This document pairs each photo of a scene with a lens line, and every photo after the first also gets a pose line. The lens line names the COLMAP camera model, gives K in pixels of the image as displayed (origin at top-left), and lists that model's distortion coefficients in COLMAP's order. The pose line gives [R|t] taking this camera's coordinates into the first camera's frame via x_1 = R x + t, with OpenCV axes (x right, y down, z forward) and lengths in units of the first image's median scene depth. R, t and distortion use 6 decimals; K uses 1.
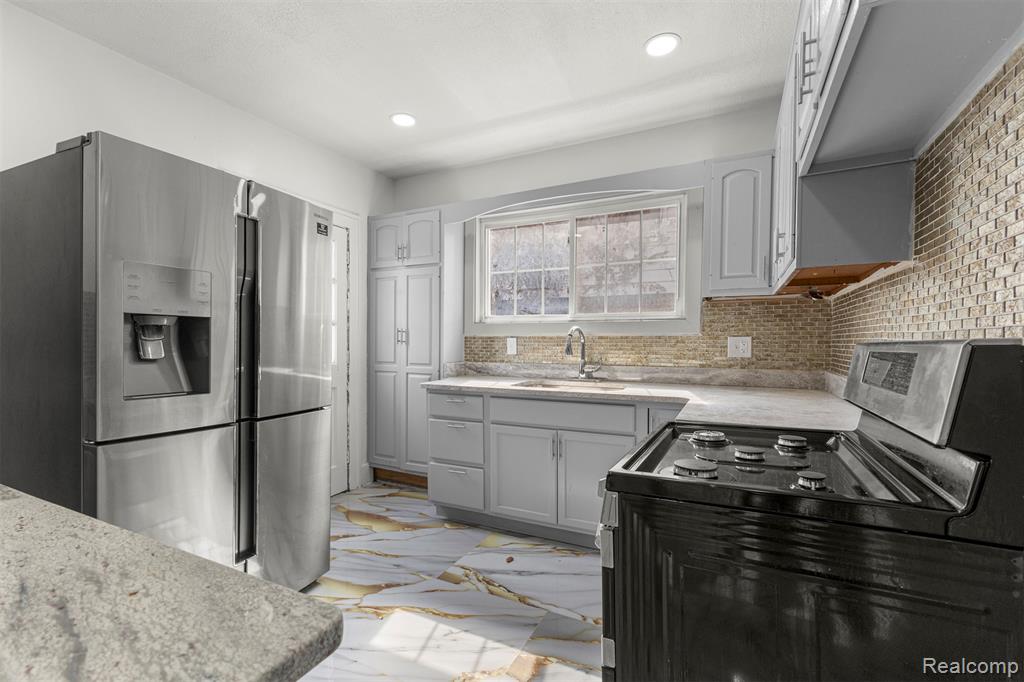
lens RADIAL K [[442.4, 0, 505.6], [0, 442.4, 344.3], [0, 0, 1]] dist [0.000141, -0.000488]
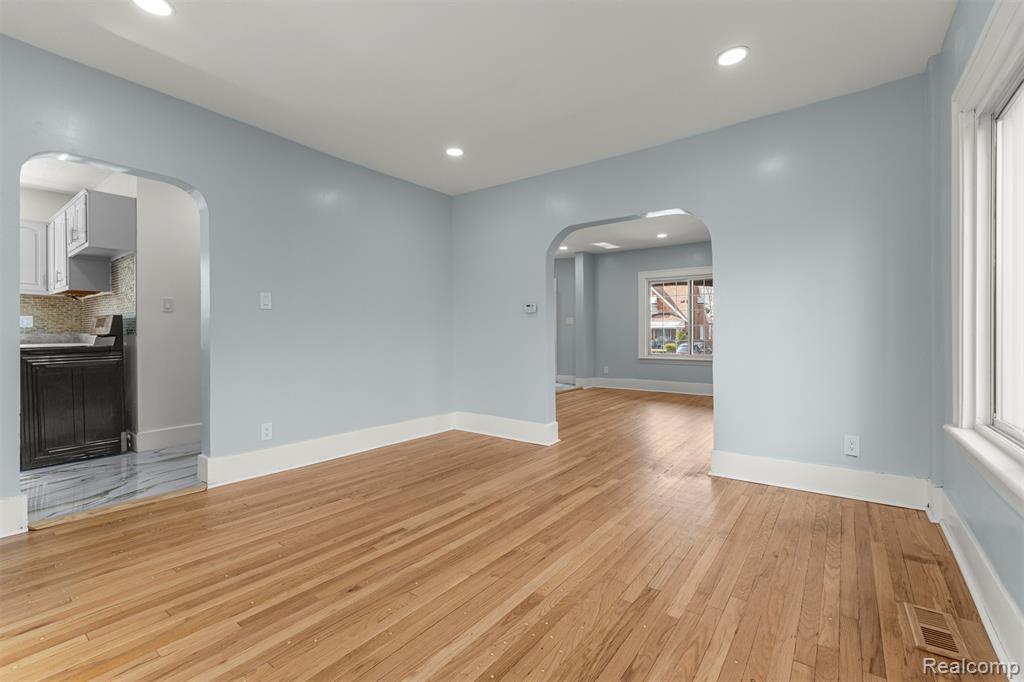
lens RADIAL K [[442.4, 0, 509.0], [0, 442.4, 339.0], [0, 0, 1]] dist [0.000141, -0.000488]
pose [[0.160737, -0.017550, 0.986841, -1.331625], [0.006080, 0.999841, 0.016791, 0.085735], [-0.986978, 0.003301, 0.160818, -1.759116]]
